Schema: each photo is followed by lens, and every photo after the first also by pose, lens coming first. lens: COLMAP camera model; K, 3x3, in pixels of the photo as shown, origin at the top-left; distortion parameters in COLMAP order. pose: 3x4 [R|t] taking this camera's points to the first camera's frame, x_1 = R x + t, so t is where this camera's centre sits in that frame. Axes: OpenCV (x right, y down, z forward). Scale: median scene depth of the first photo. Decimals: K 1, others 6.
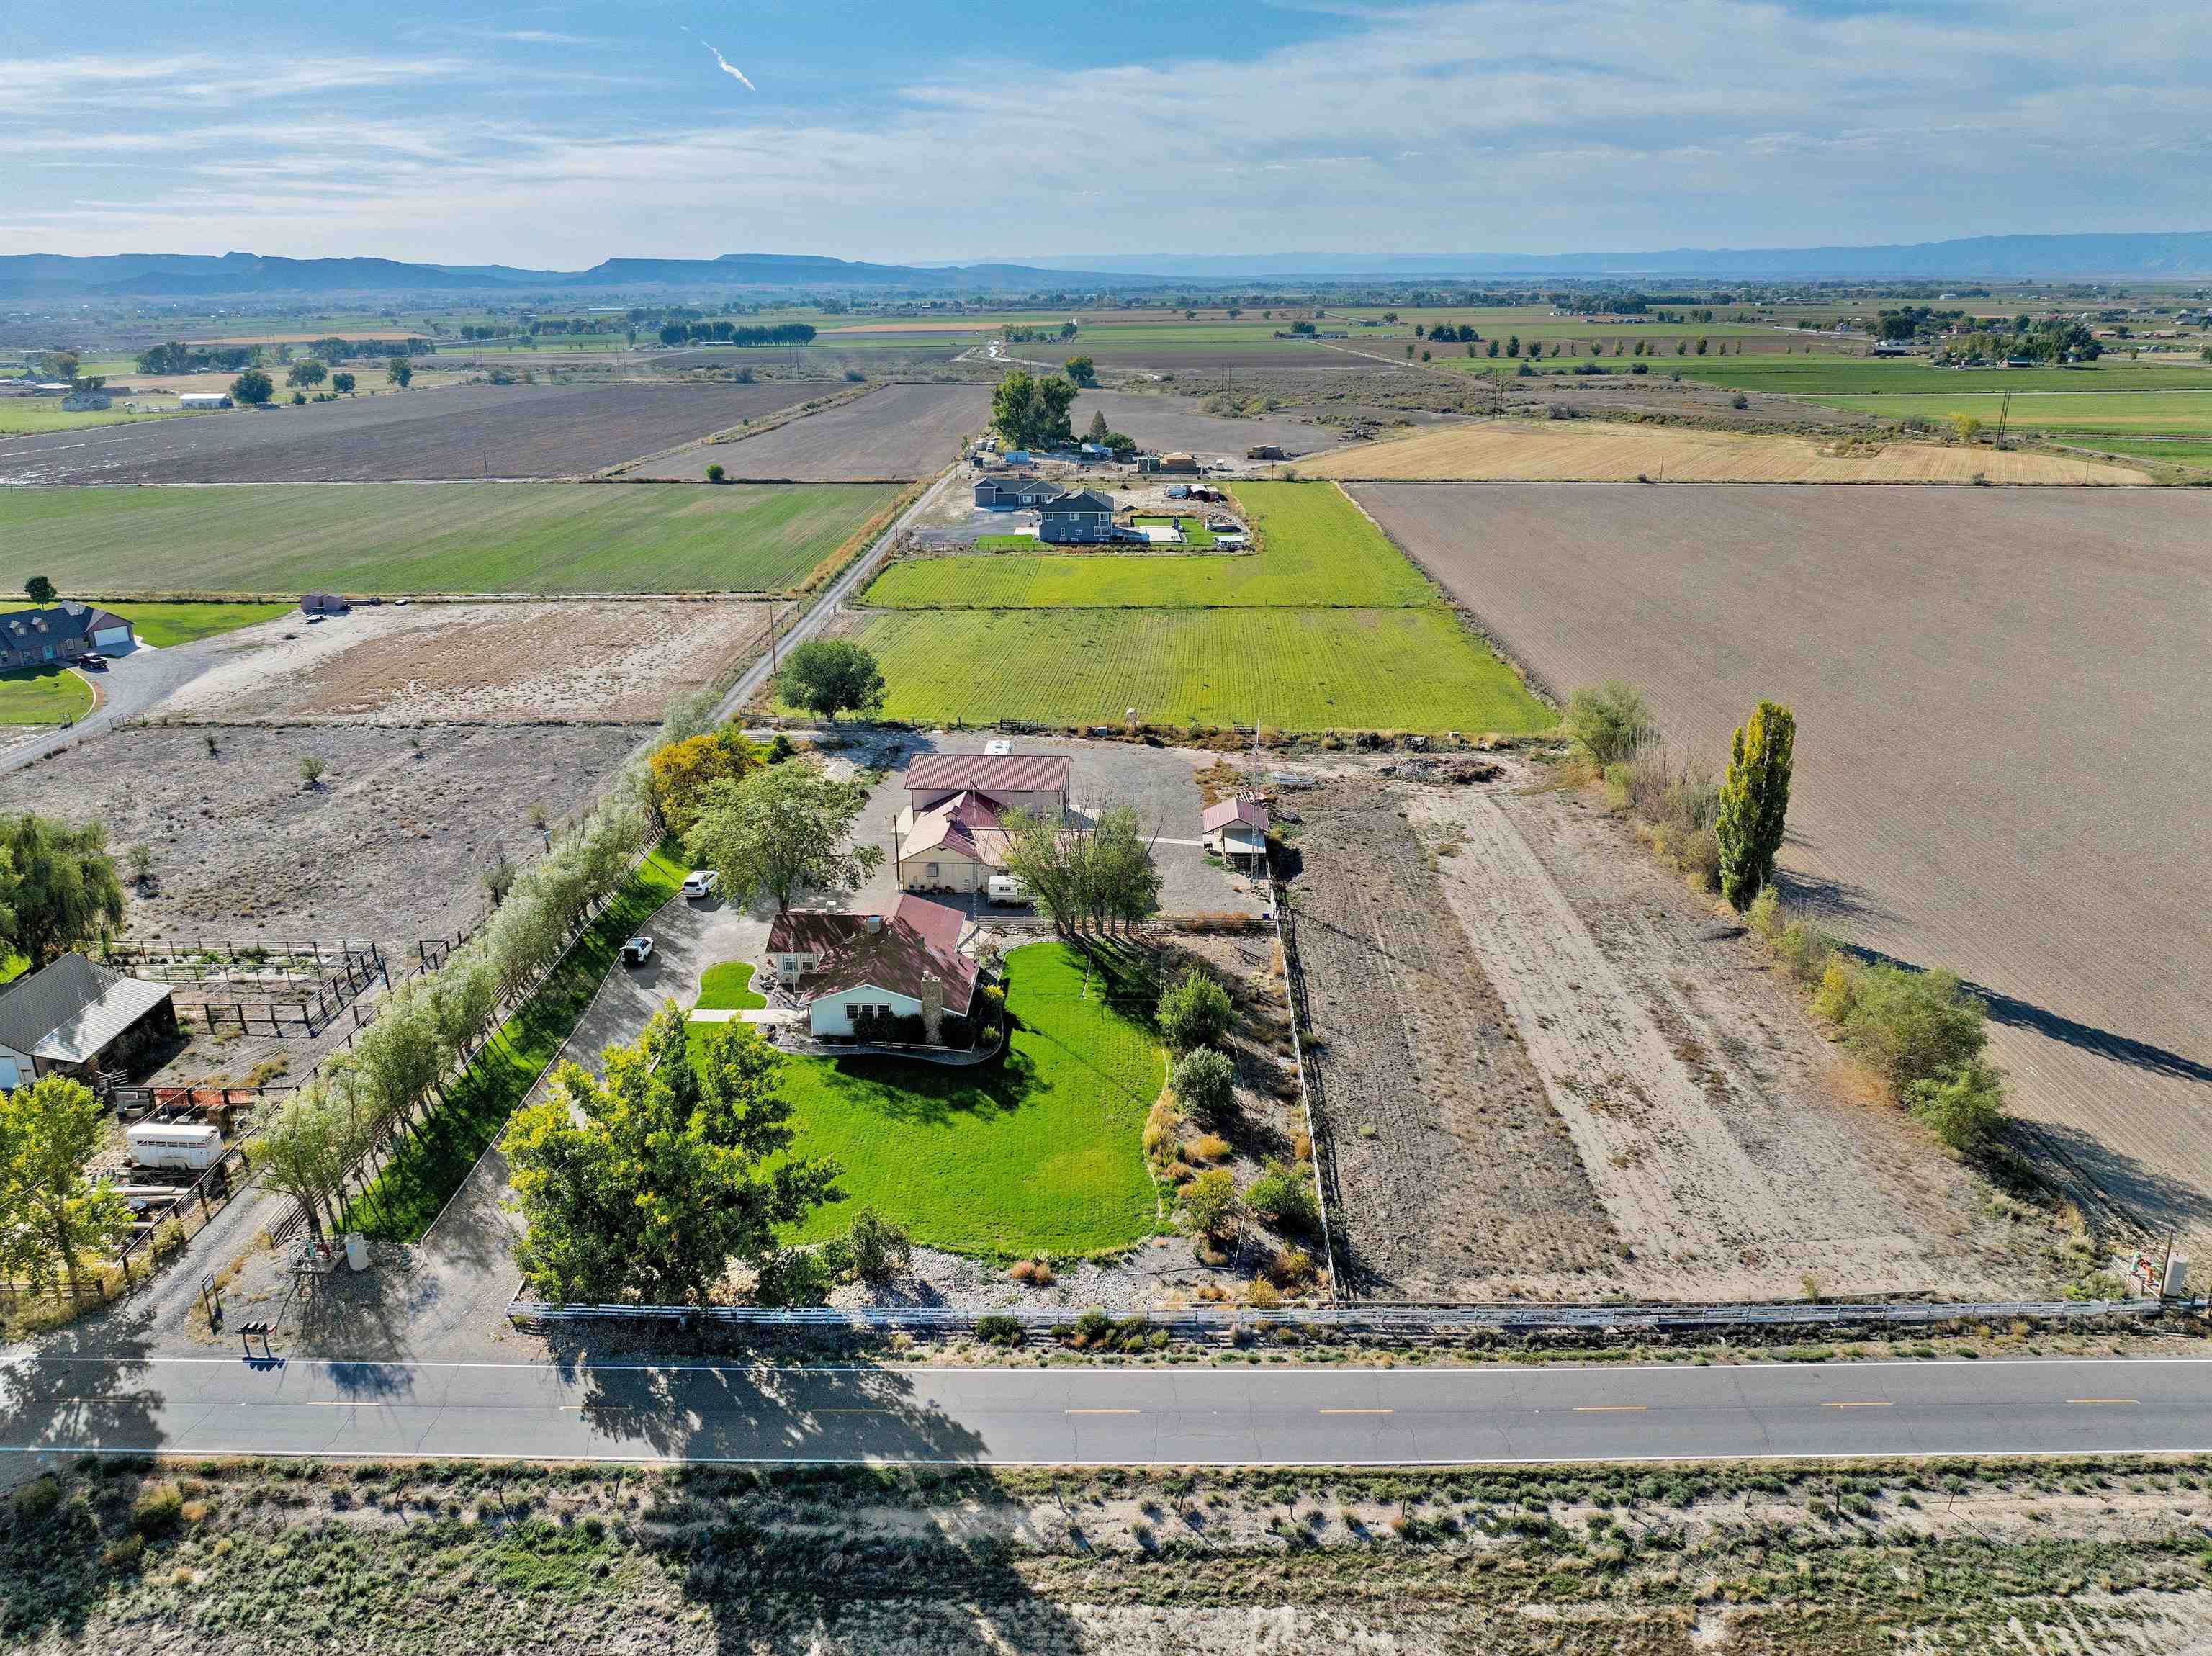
lens RADIAL K [[1549.1, 0, 1106.0], [0, 1549.1, 828.0], [0, 0, 1]] dist [-0.035340, -0.007814]
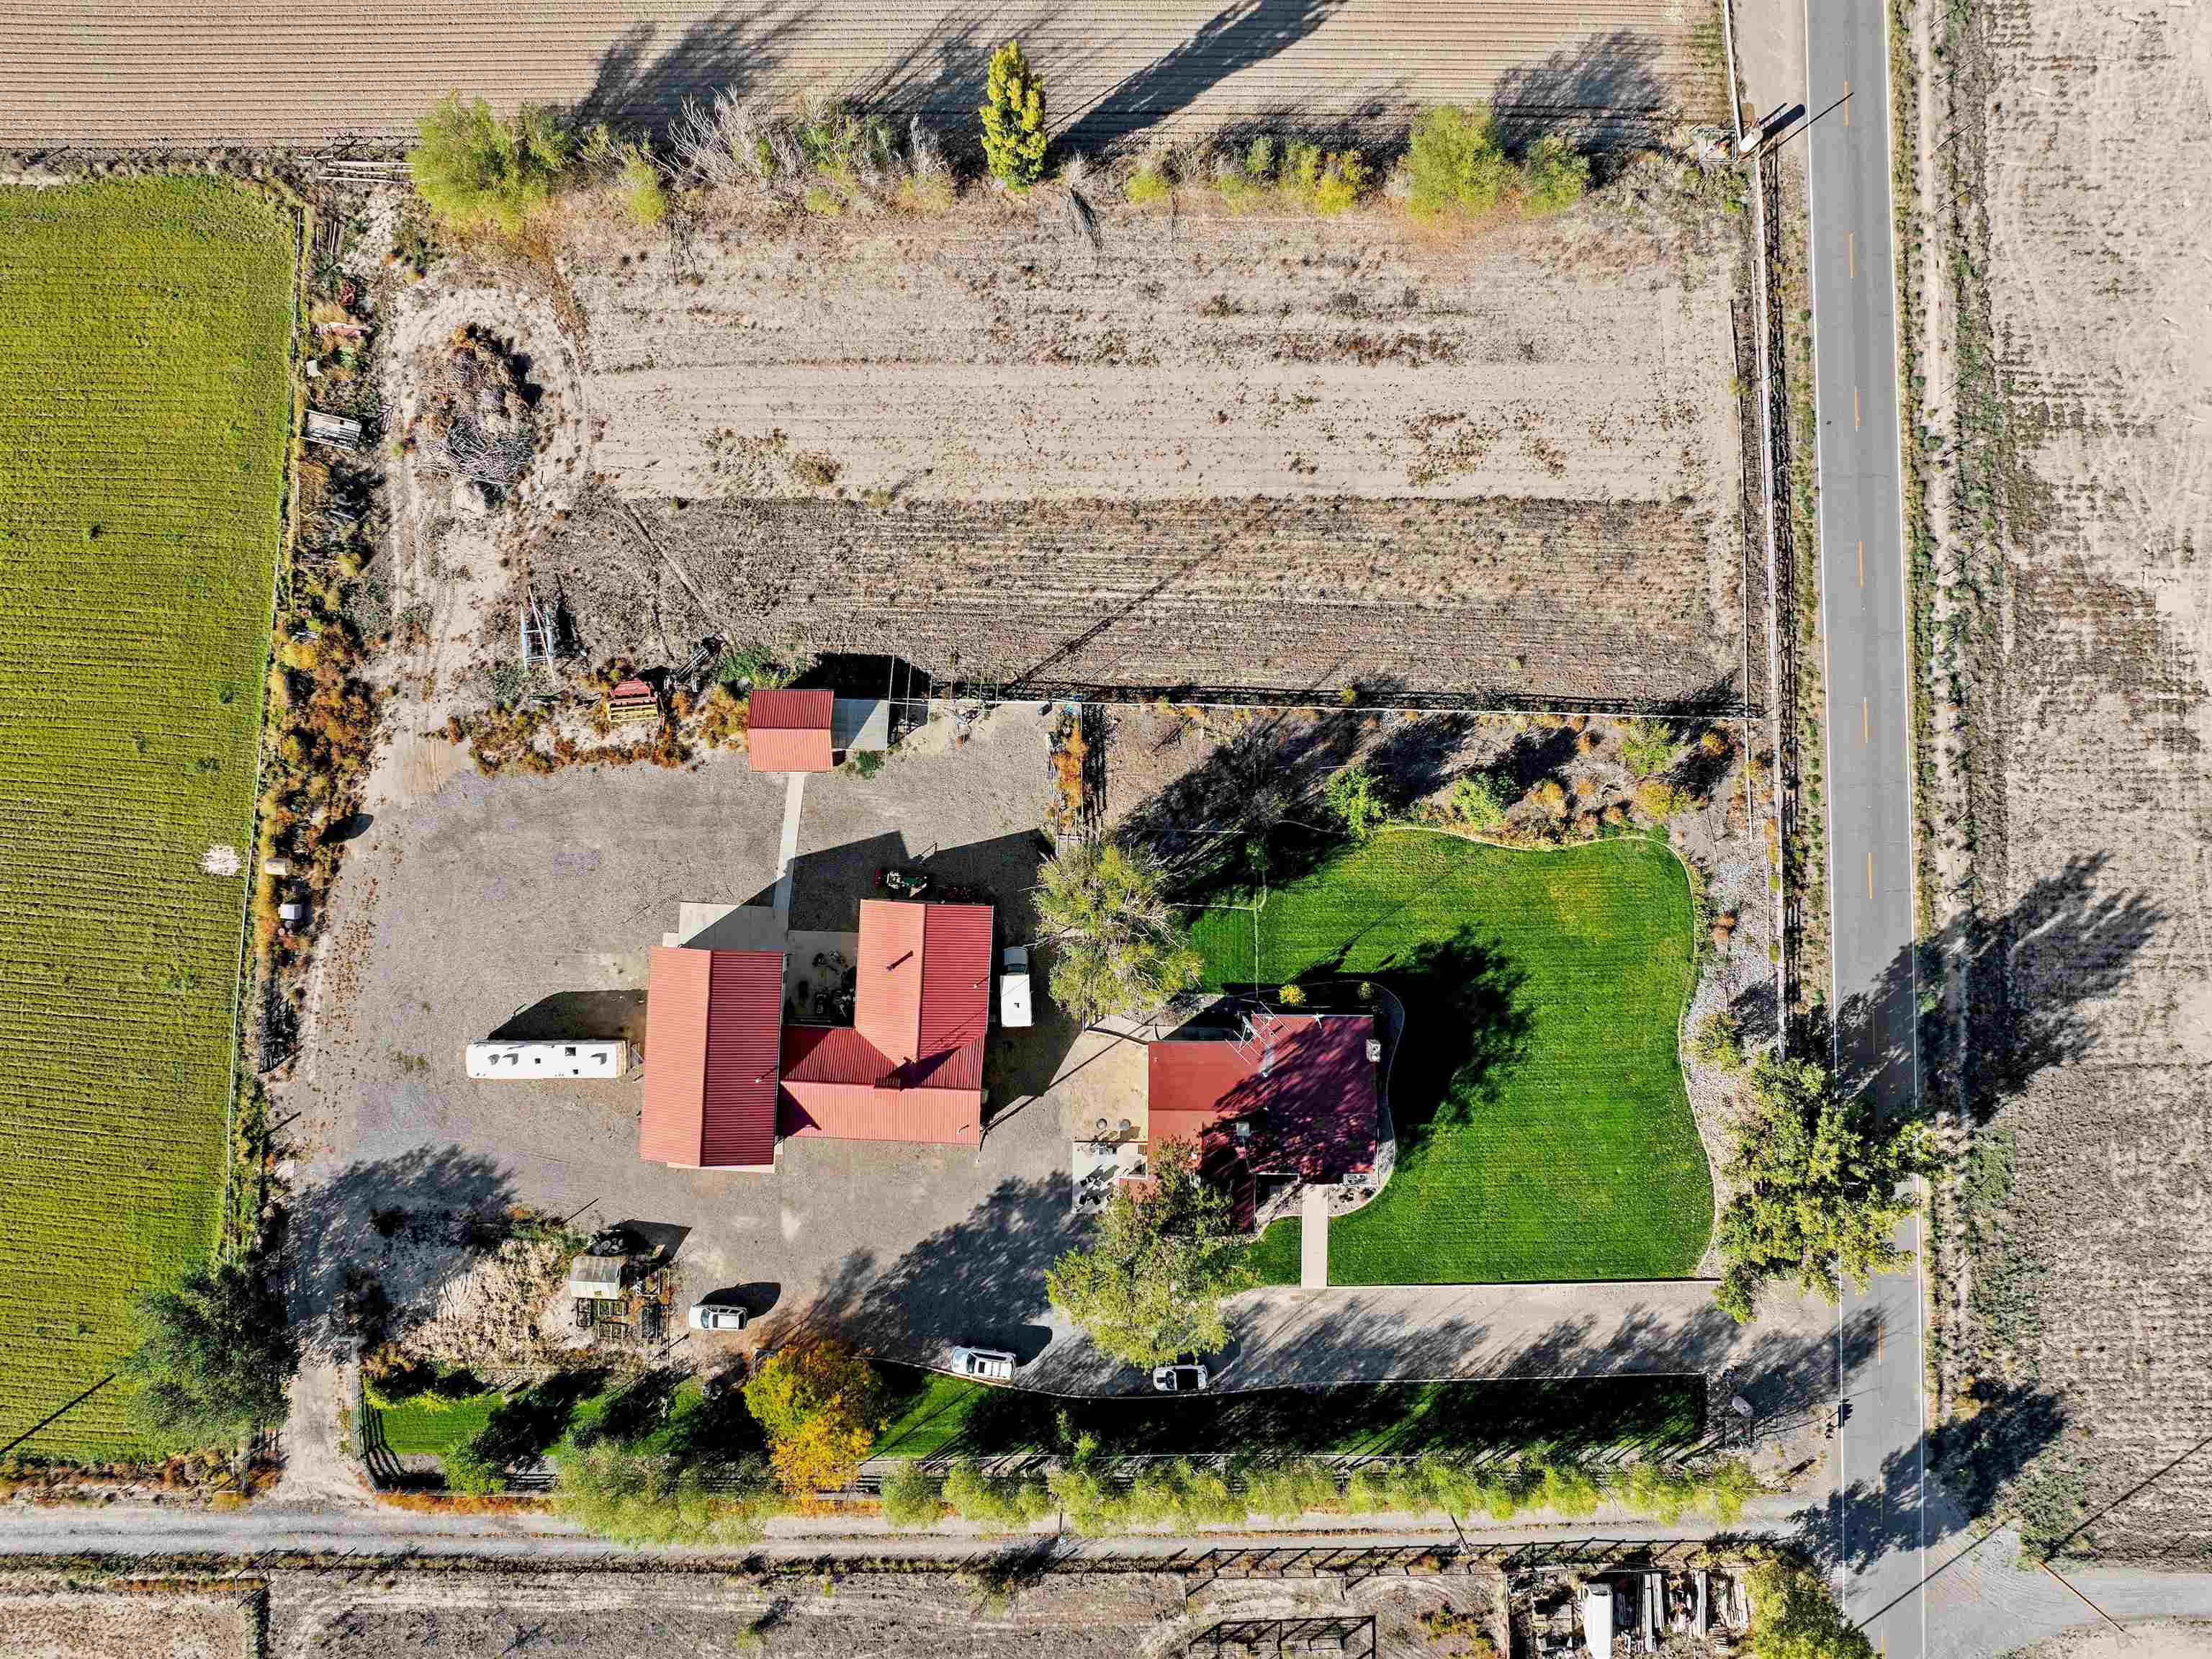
lens RADIAL K [[1549.1, 0, 1106.0], [0, 1549.1, 829.5], [0, 0, 1]] dist [-0.035340, -0.007814]
pose [[-0.021998, -0.999757, 0.001391, 0.047008], [0.330789, -0.005965, 0.943686, -1.088368], [-0.943448, 0.021219, 0.330839, 0.936968]]
